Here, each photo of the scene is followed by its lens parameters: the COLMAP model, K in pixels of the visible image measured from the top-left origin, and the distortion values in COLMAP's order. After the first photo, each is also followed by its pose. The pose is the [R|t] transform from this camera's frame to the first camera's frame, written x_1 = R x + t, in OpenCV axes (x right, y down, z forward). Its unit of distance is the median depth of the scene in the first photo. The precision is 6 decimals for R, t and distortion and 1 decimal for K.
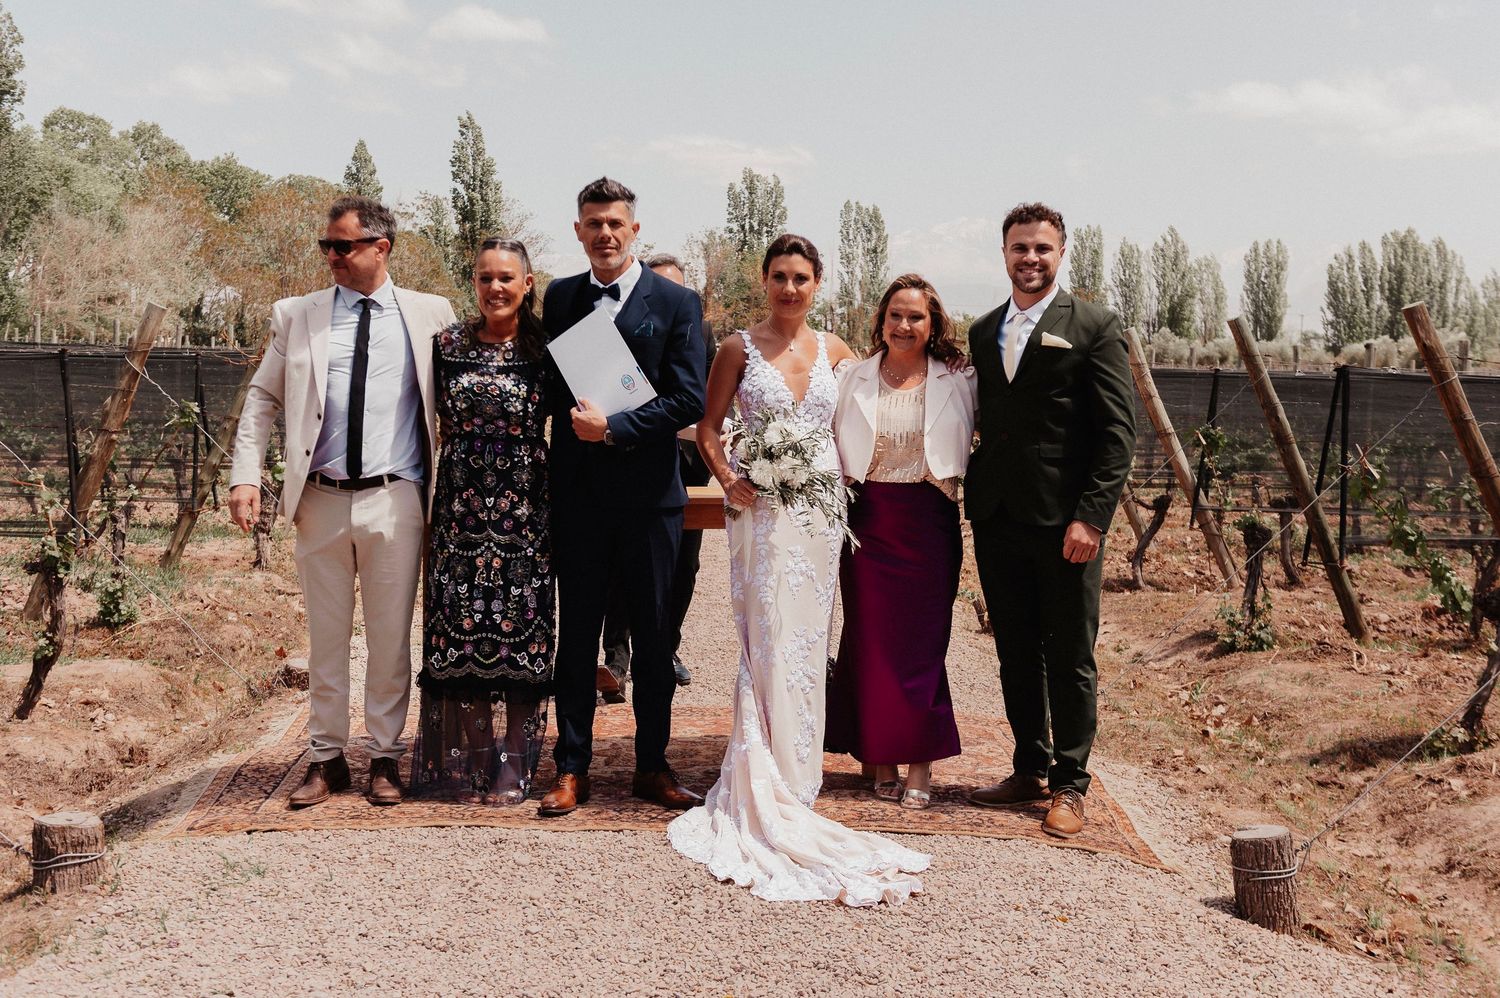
lens RADIAL K [[1830.2, 0, 750.5], [0, 1830.2, 499.6], [0, 0, 1]] dist [-0.008219, 0.000000]
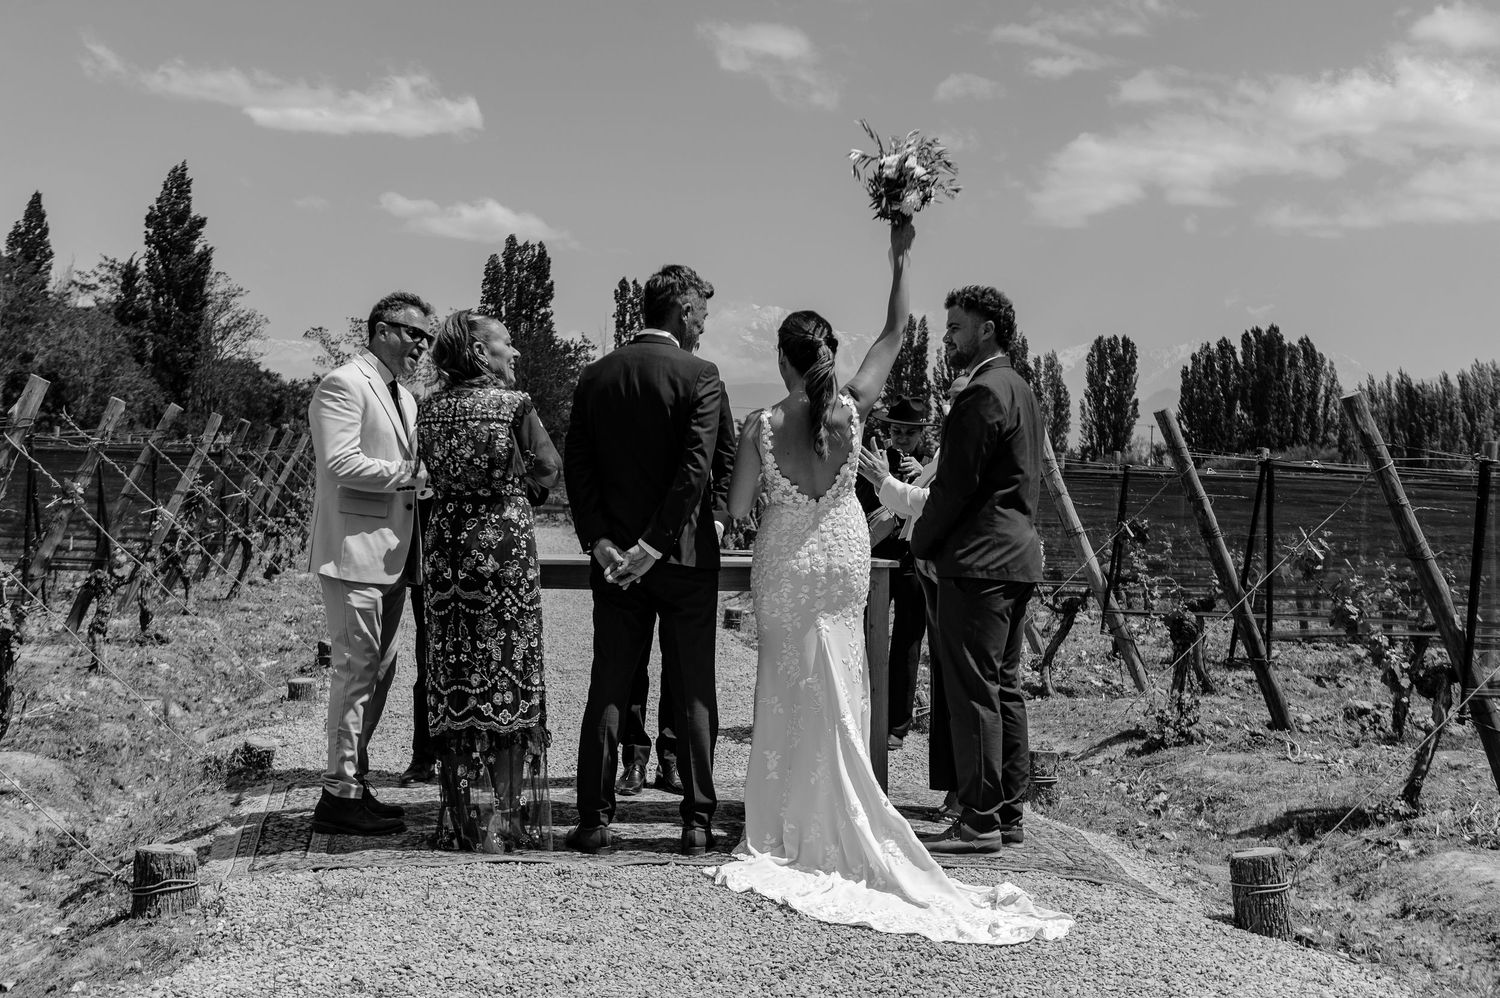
lens RADIAL K [[2233.8, 0, 749.6], [0, 2233.8, 498.5], [0, 0, 1]] dist [-0.004900, 0.000000]
pose [[0.993137, 0.010635, 0.116475, -0.109237], [-0.003001, 0.997847, -0.065517, 0.032256], [-0.116921, 0.064717, 0.991030, -0.190268]]
